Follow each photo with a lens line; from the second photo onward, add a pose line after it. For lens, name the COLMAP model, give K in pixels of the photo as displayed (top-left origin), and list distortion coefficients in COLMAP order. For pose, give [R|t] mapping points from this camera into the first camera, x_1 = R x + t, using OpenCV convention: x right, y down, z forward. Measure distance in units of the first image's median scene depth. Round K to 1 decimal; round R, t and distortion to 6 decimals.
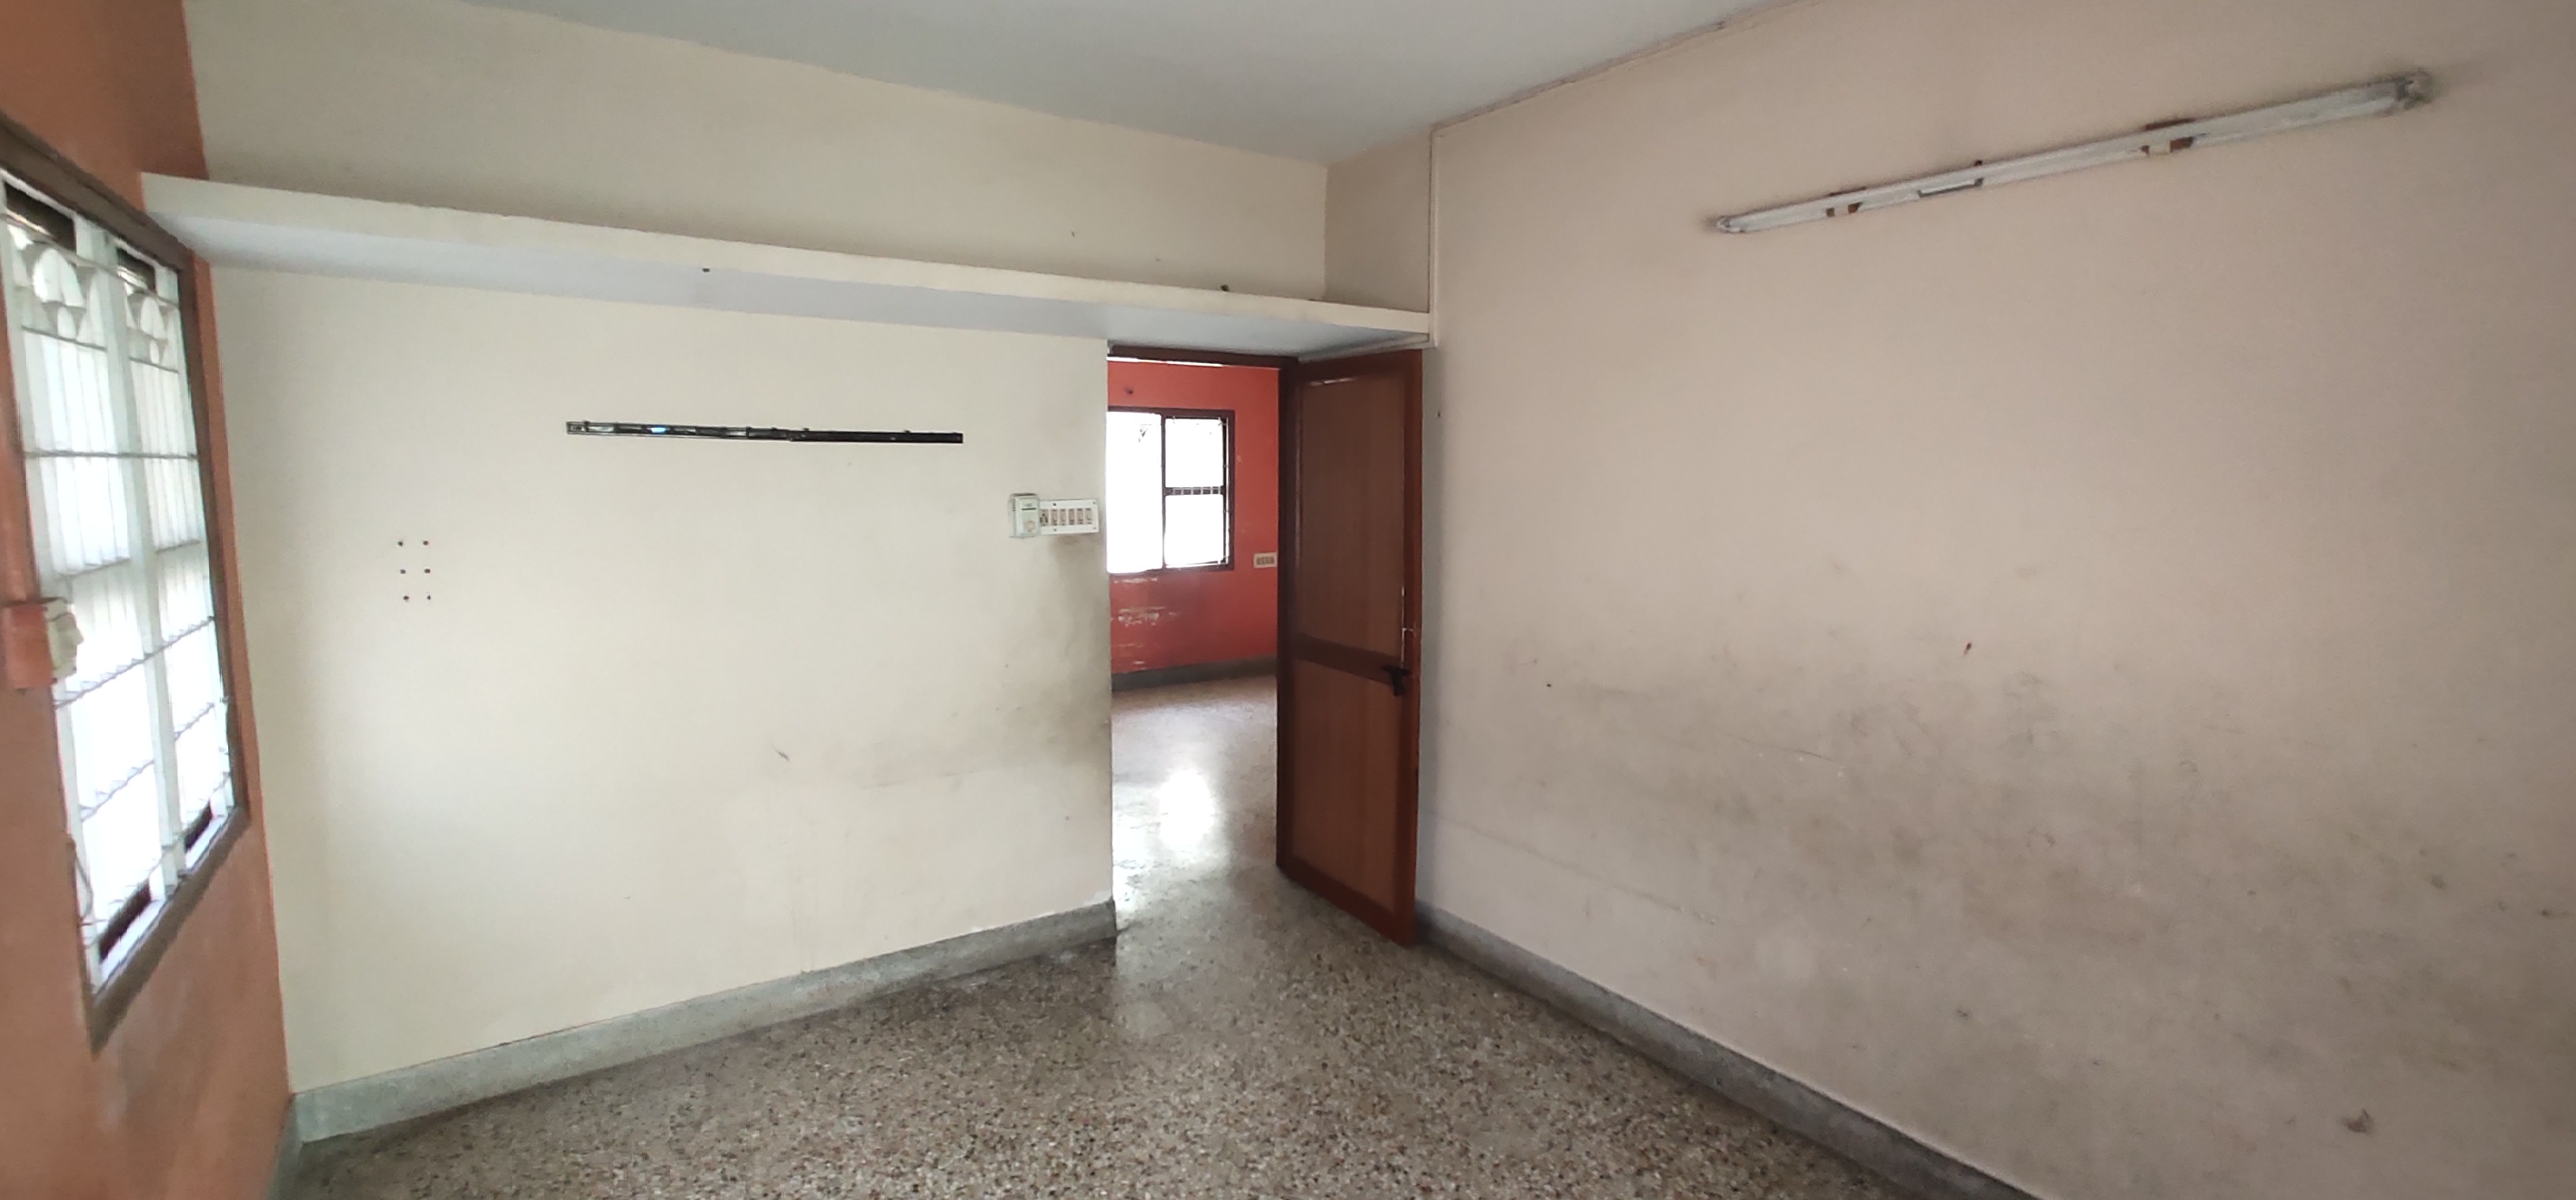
lens RADIAL K [[1135.9, 0, 1288.0], [0, 1135.9, 600.0], [0, 0, 1]] dist [-0.000509, -0.000072]
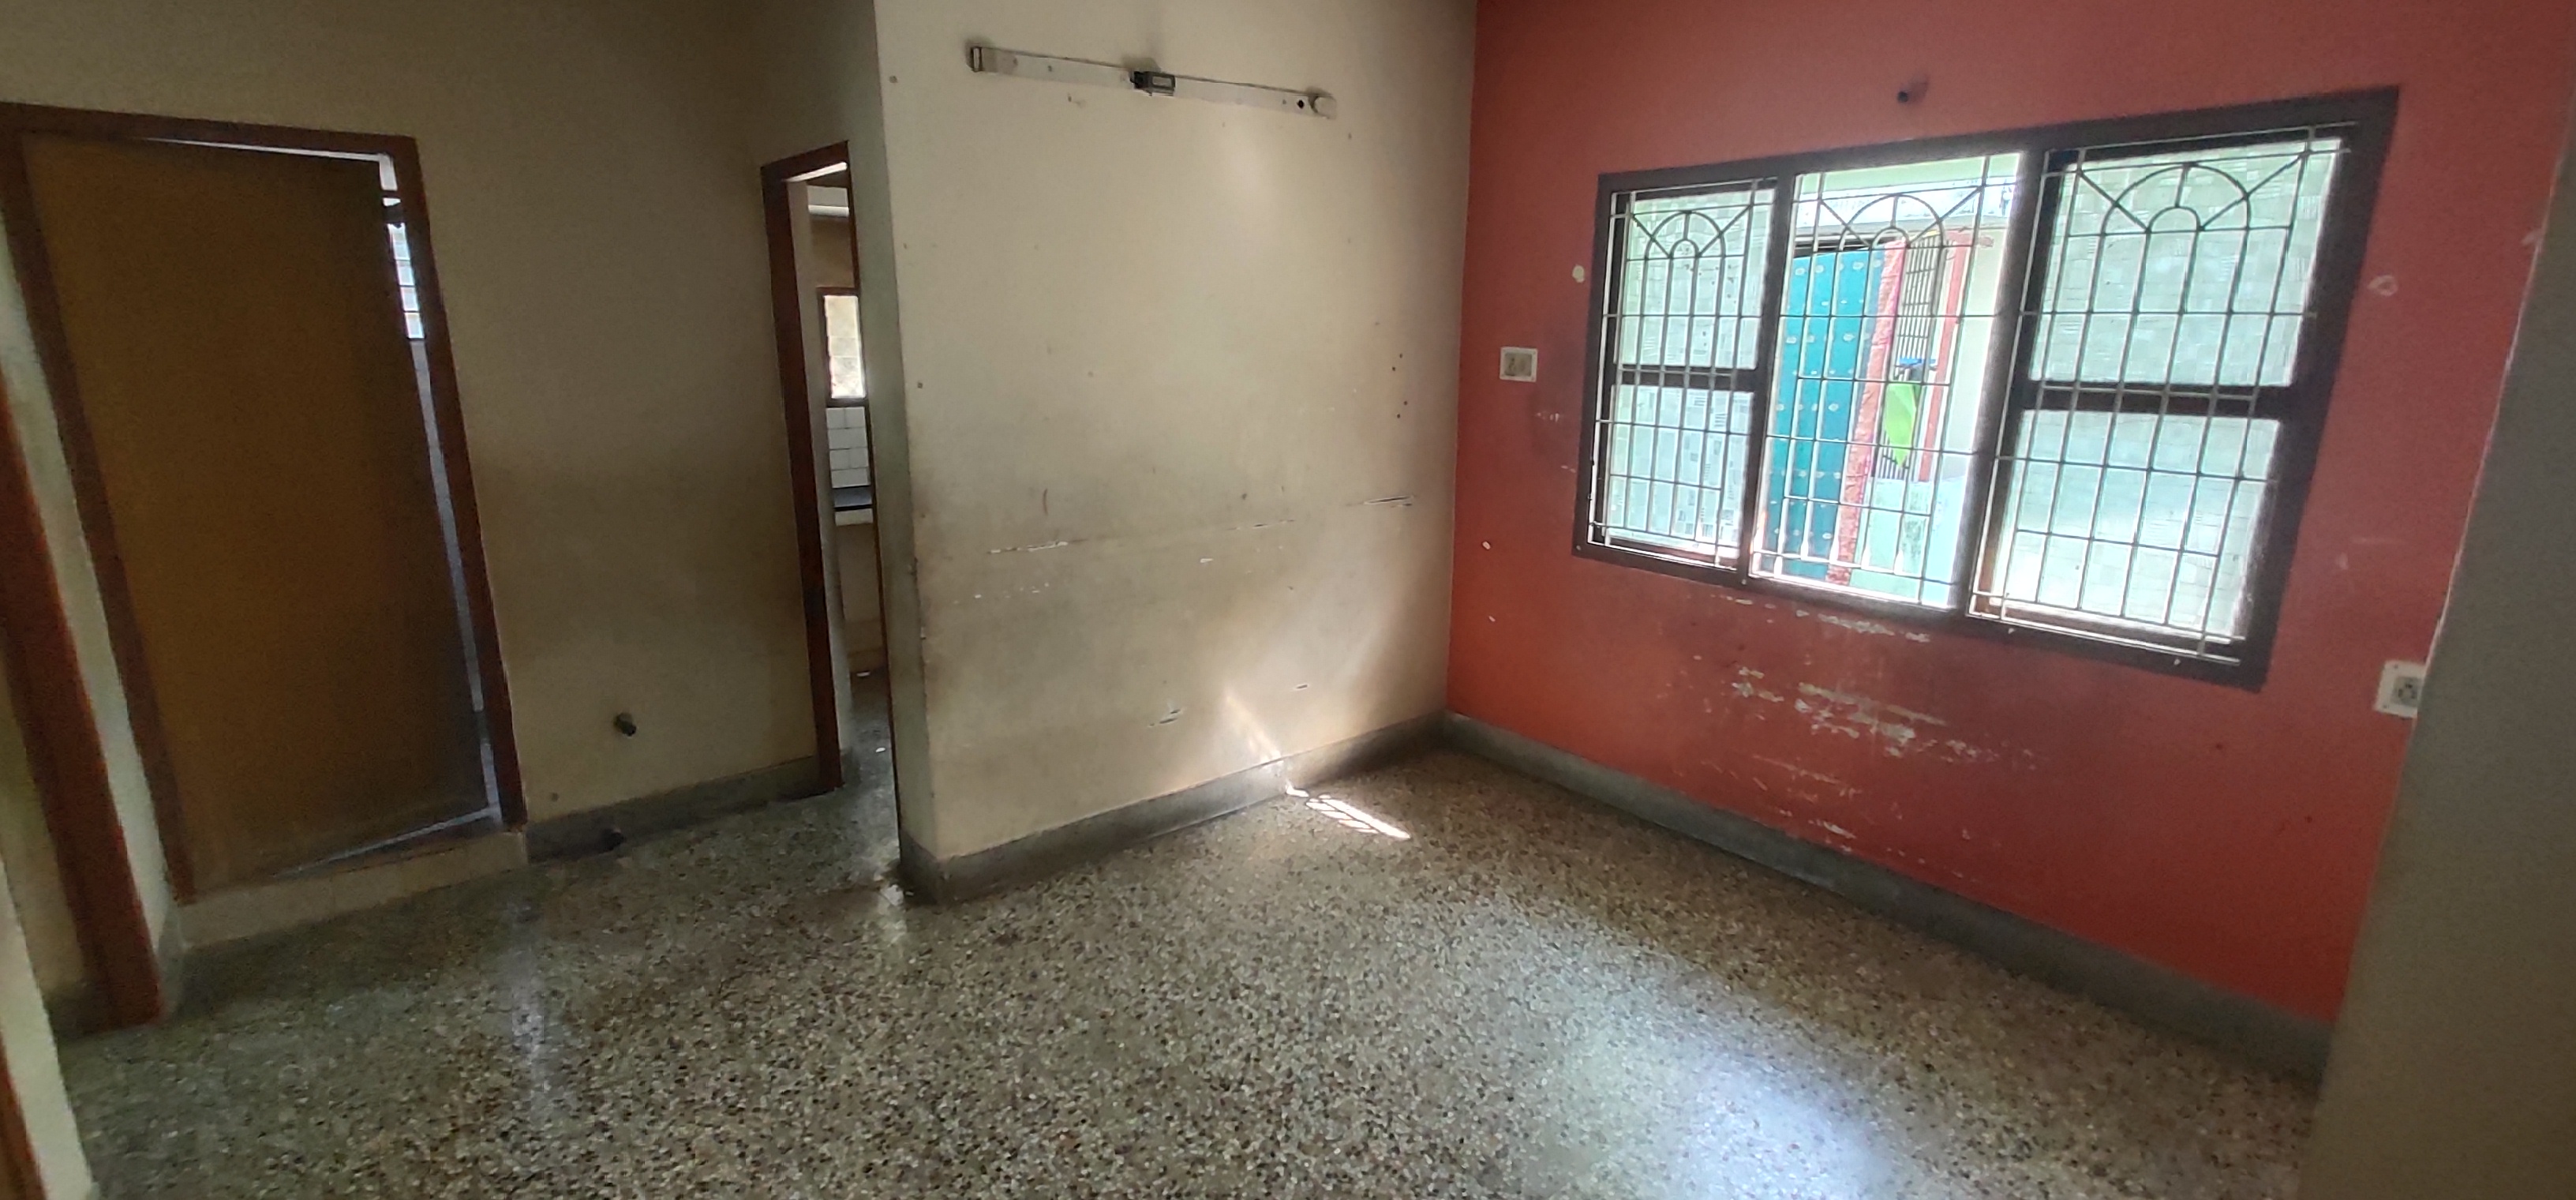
lens RADIAL K [[1135.9, 0, 1288.0], [0, 1135.9, 600.0], [0, 0, 1]] dist [-0.000509, -0.000072]
pose [[0.076895, 0.243240, -0.966913, 0.207811], [-0.130890, 0.963854, 0.232061, -0.085261], [0.988410, 0.108715, 0.105953, 0.755626]]
